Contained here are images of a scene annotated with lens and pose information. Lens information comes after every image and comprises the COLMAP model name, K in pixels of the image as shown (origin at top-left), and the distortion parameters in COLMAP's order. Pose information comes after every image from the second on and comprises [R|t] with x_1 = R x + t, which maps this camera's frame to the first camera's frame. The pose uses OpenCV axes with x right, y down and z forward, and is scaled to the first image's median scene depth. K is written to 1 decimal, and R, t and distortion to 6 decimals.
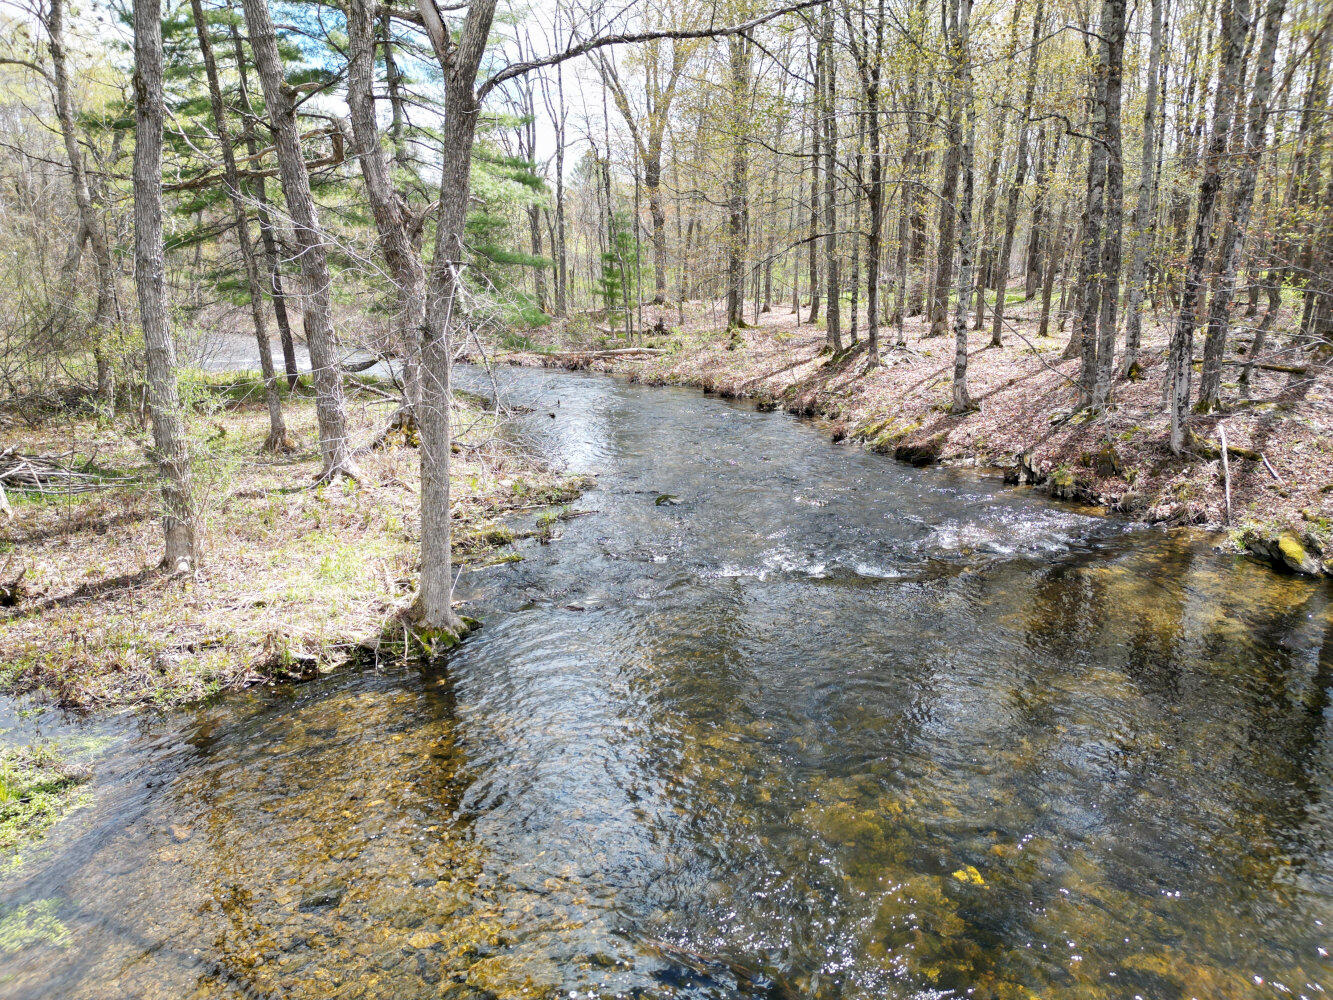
lens RADIAL K [[926.8, 0, 667.5], [0, 926.8, 495.3], [0, 0, 1]] dist [0.079079, -0.079435]
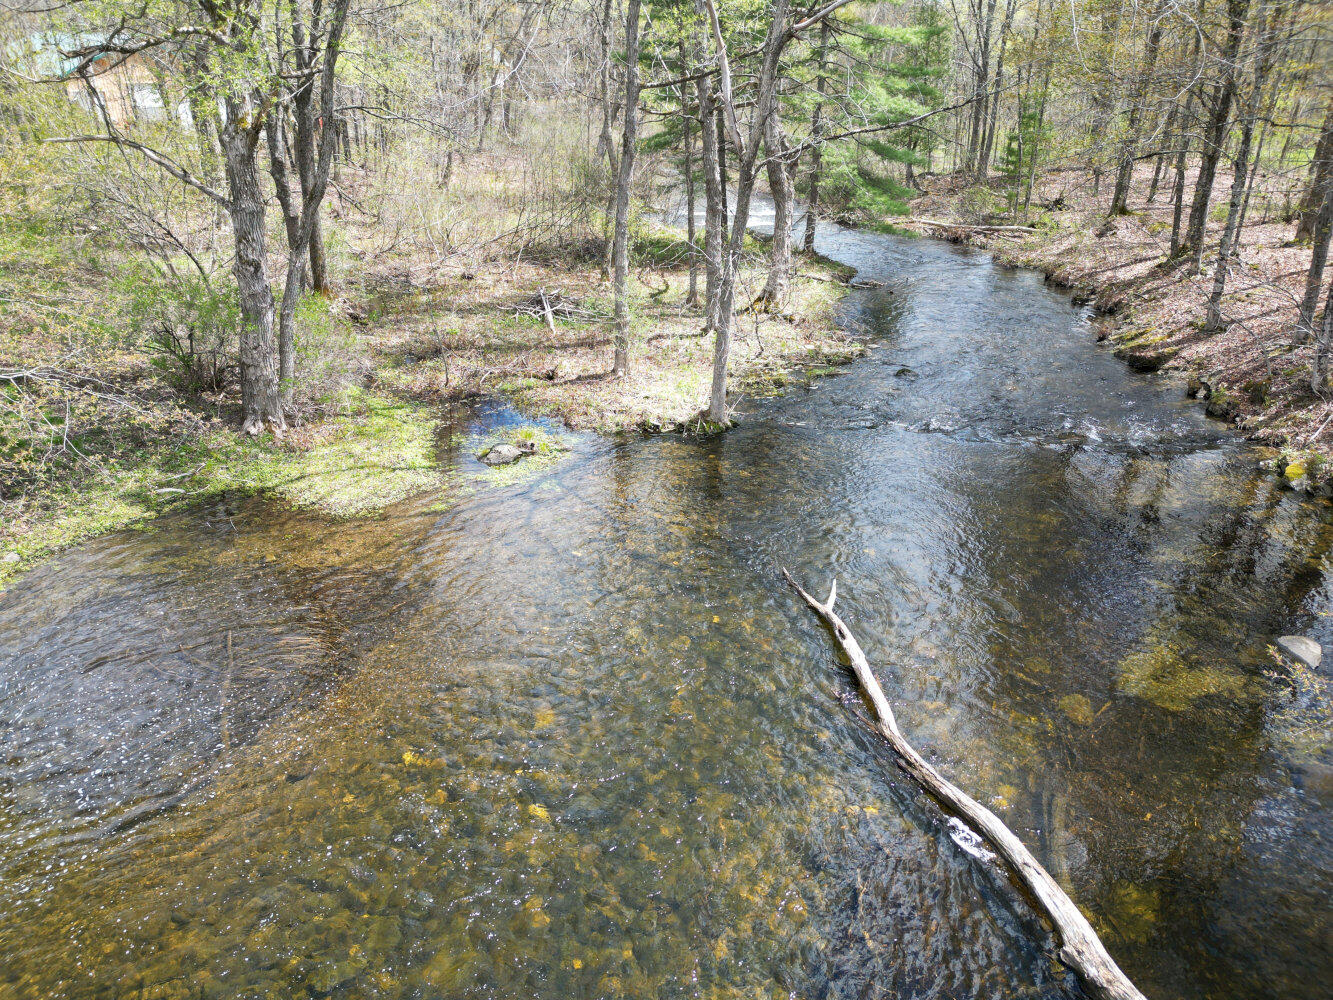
lens RADIAL K [[936.5, 0, 665.0], [0, 936.5, 494.8], [0, 0, 1]] dist [0.055295, -0.035893]
pose [[0.875924, 0.203152, -0.437592, 0.527062], [-0.119713, 0.970176, 0.210777, -0.111469], [0.467361, -0.132239, 0.874120, -0.790840]]
